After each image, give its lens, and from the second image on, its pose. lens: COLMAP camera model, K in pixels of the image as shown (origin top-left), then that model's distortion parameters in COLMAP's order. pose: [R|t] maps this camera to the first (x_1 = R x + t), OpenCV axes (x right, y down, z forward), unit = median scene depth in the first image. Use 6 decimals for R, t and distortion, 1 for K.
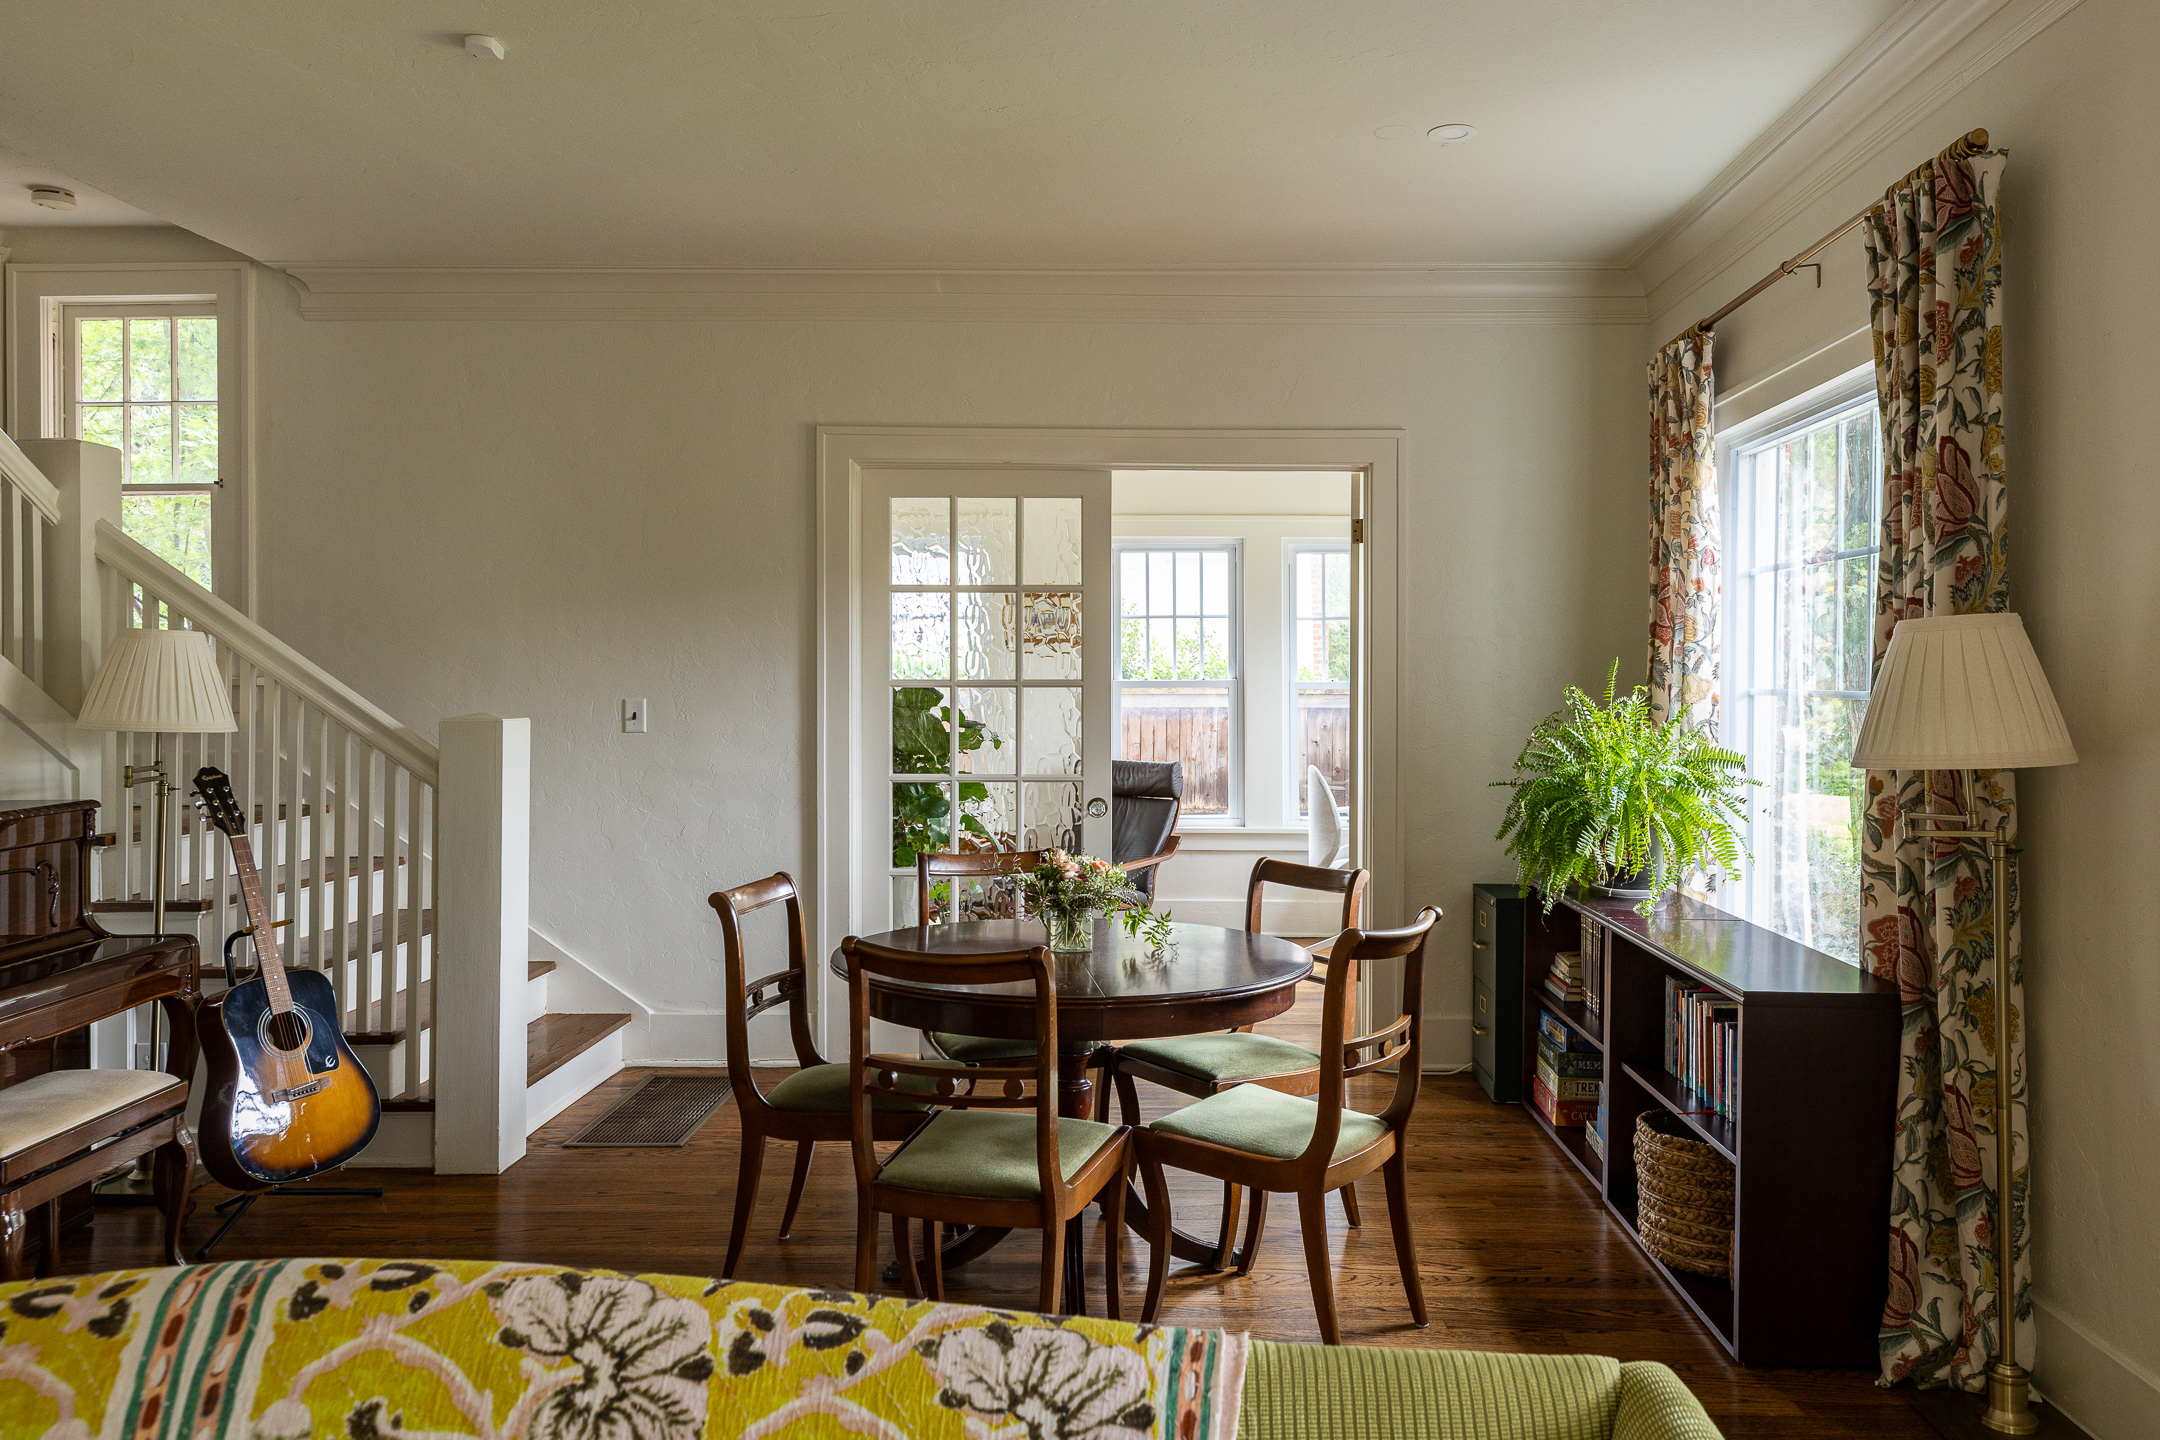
lens RADIAL K [[1450.9, 0, 1071.4], [0, 1450.9, 716.9], [0, 0, 1]] dist [0.016999, -0.001933]
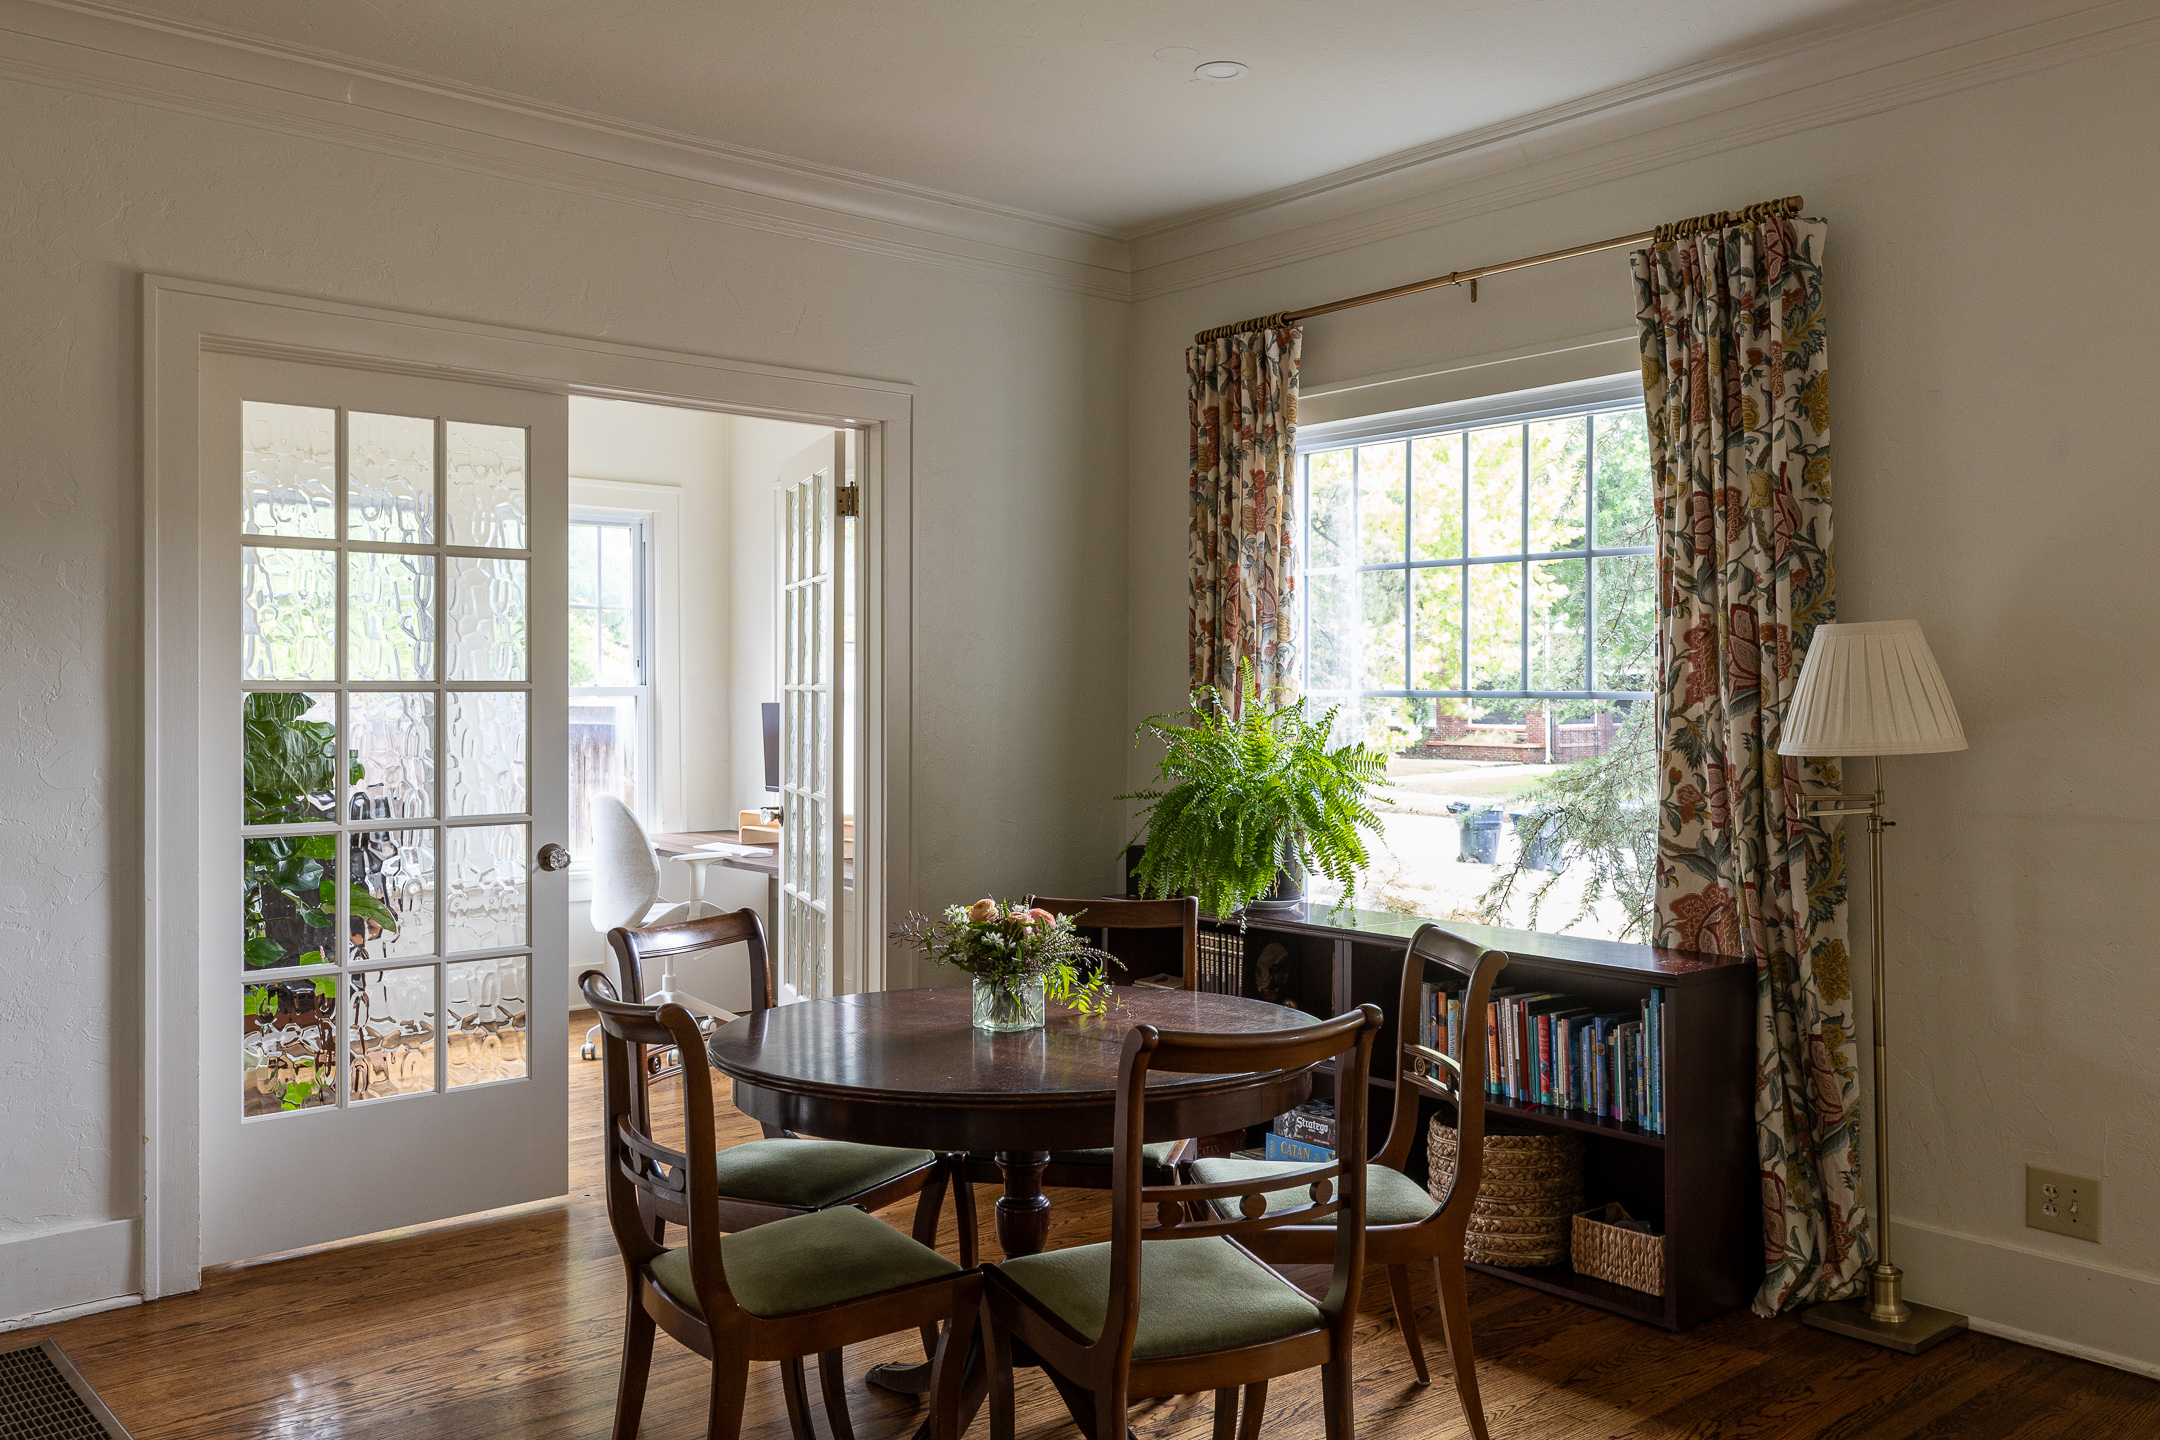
lens RADIAL K [[1743.7, 0, 1072.7], [0, 1743.7, 716.6], [0, 0, 1]] dist [0.007170, -0.007022]
pose [[0.761166, -0.011638, 0.648453, -0.511796], [0.018014, 0.999833, -0.003201, -0.000525], [-0.648307, 0.014118, 0.761248, 0.243555]]
